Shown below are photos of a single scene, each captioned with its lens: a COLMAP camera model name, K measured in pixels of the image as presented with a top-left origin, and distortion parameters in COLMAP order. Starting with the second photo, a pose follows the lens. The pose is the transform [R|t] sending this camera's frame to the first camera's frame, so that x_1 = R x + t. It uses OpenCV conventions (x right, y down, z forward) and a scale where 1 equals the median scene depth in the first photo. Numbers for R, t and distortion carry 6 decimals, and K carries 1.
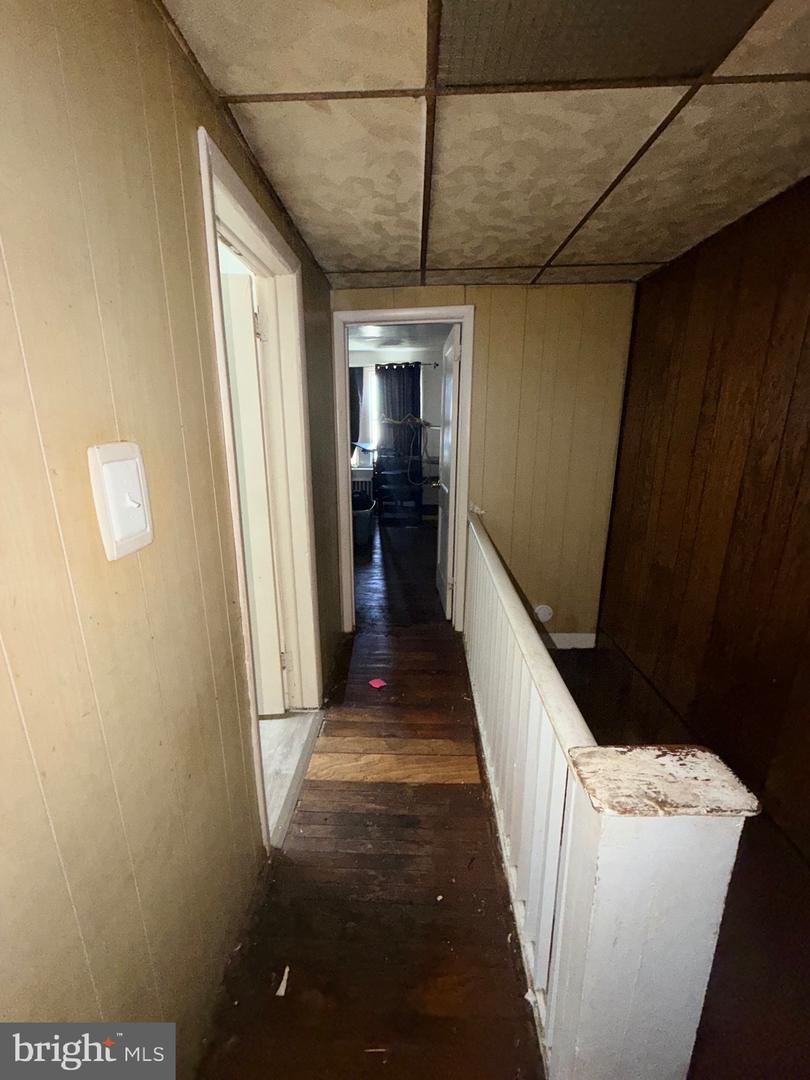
lens RADIAL K [[429.7, 0, 404.1], [0, 429.7, 536.7], [0, 0, 1]] dist [0.000988, 0.000193]
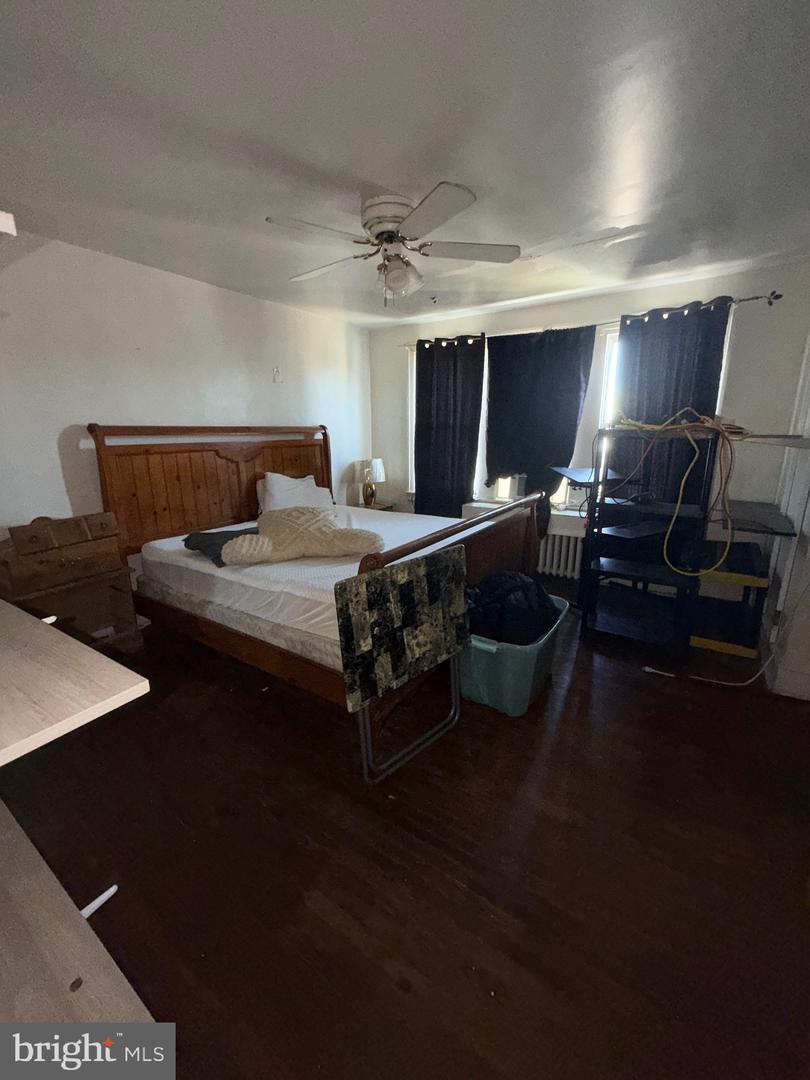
lens RADIAL K [[429.7, 0, 400.8], [0, 429.7, 538.2], [0, 0, 1]] dist [0.000988, 0.000193]
pose [[0.845116, 0.115596, -0.521935, 0.008792], [-0.125129, 0.991993, 0.017094, -0.114353], [0.519732, 0.050863, 0.852814, 0.438596]]
